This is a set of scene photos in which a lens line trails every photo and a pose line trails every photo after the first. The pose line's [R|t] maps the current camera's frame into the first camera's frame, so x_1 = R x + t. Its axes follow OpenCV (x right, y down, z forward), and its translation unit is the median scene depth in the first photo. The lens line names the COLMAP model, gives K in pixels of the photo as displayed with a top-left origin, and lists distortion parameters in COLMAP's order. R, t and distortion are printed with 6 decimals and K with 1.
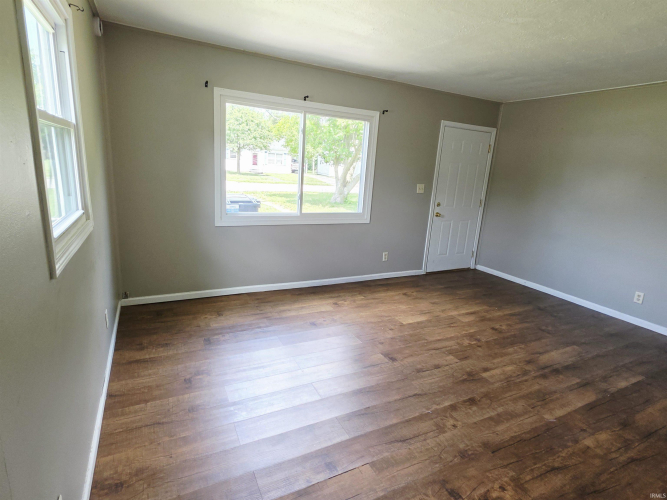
lens RADIAL K [[353.5, 0, 333.3], [0, 353.5, 250.7], [0, 0, 1]] dist [-0.004434, -0.000112]
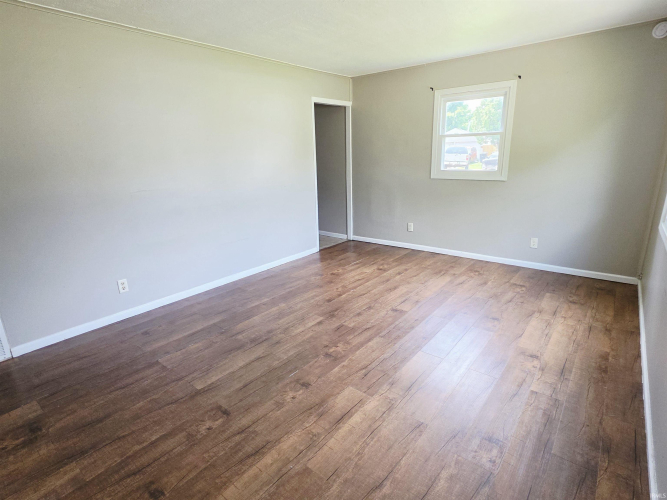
lens RADIAL K [[353.5, 0, 334.8], [0, 353.5, 249.1], [0, 0, 1]] dist [-0.004434, -0.000112]
pose [[-0.911920, 0.074774, -0.403498, 0.726196], [-0.124089, 0.886983, 0.444819, -0.330648], [0.391157, 0.455709, -0.799579, 1.594519]]
